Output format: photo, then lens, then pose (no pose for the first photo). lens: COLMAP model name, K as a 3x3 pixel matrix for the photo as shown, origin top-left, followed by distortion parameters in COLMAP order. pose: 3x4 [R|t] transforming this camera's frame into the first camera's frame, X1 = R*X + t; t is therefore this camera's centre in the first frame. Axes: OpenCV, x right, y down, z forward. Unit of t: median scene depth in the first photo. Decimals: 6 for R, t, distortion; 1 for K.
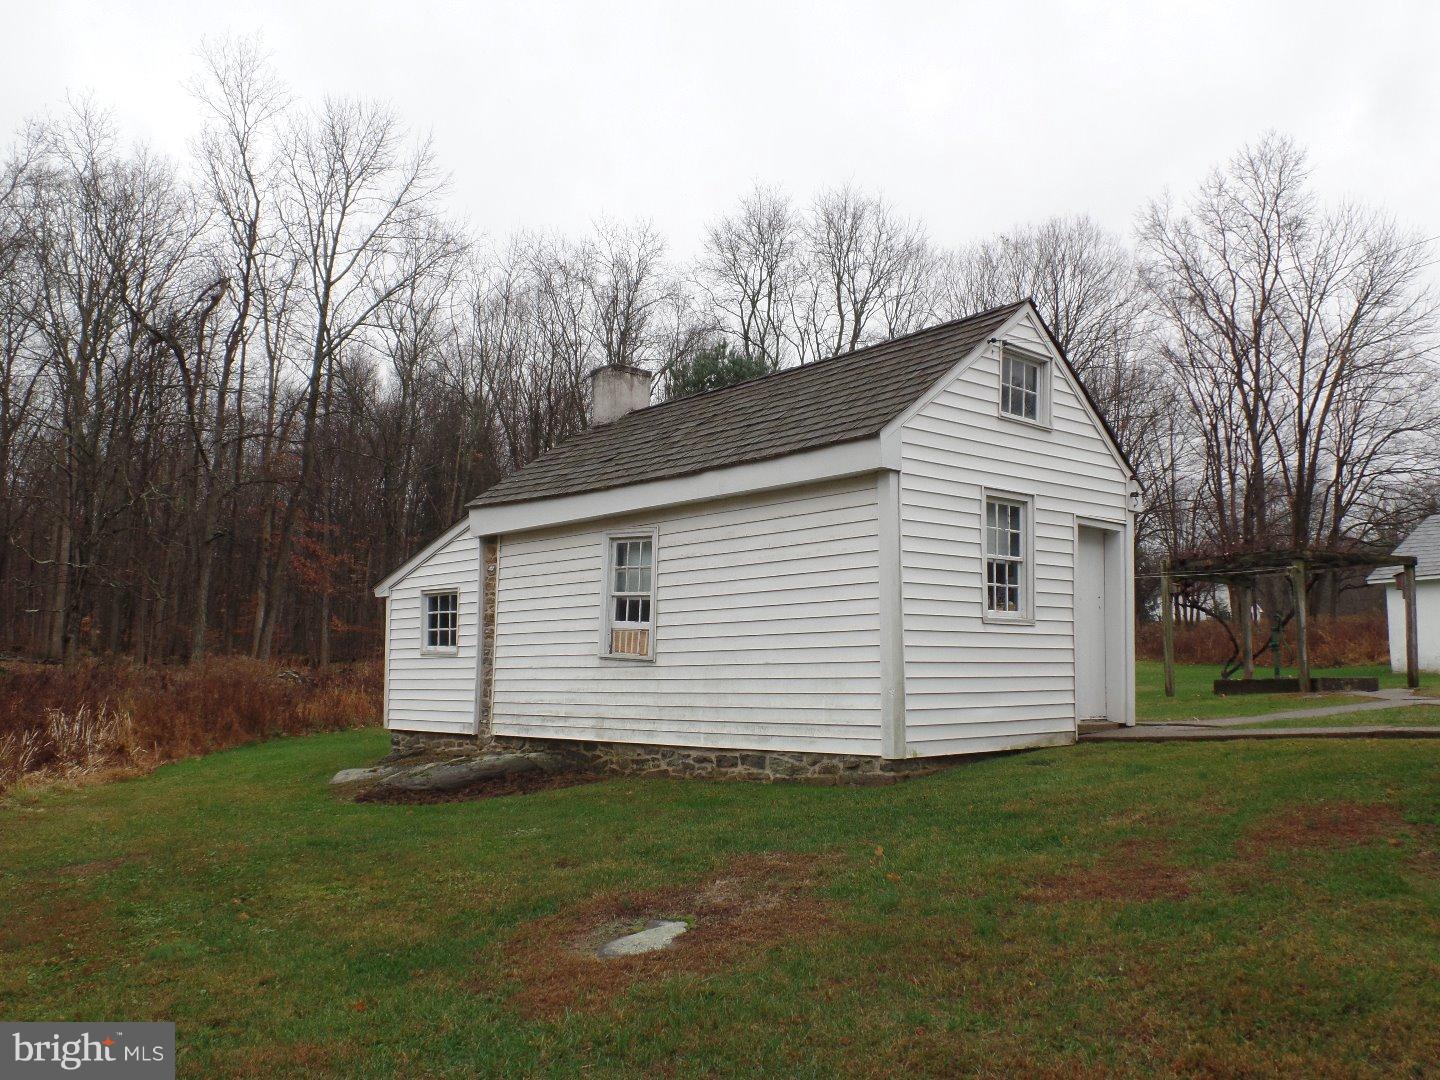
lens RADIAL K [[1259.2, 0, 720.0], [0, 1259.2, 540.0], [0, 0, 1]] dist [0.008563, -0.004888]
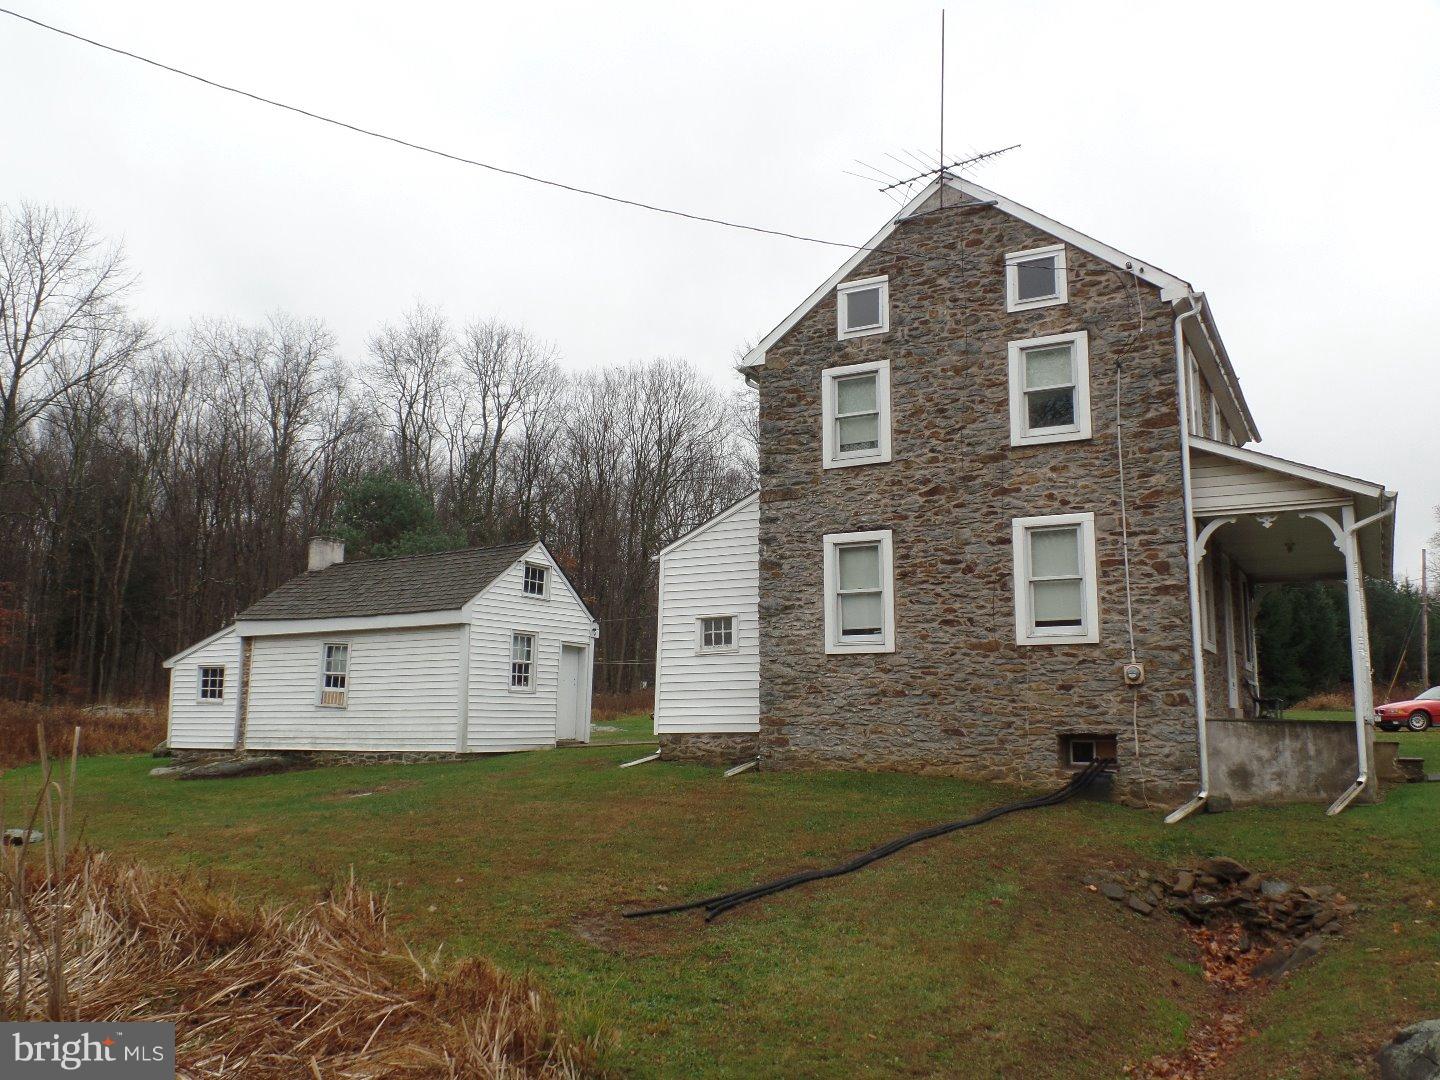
lens RADIAL K [[1259.2, 0, 720.0], [0, 1259.2, 540.0], [0, 0, 1]] dist [0.008563, -0.004888]
pose [[0.961683, 0.048506, 0.269840, -0.029714], [-0.037246, 0.998215, -0.046696, -0.081146], [-0.271624, 0.034857, 0.961772, -0.897215]]
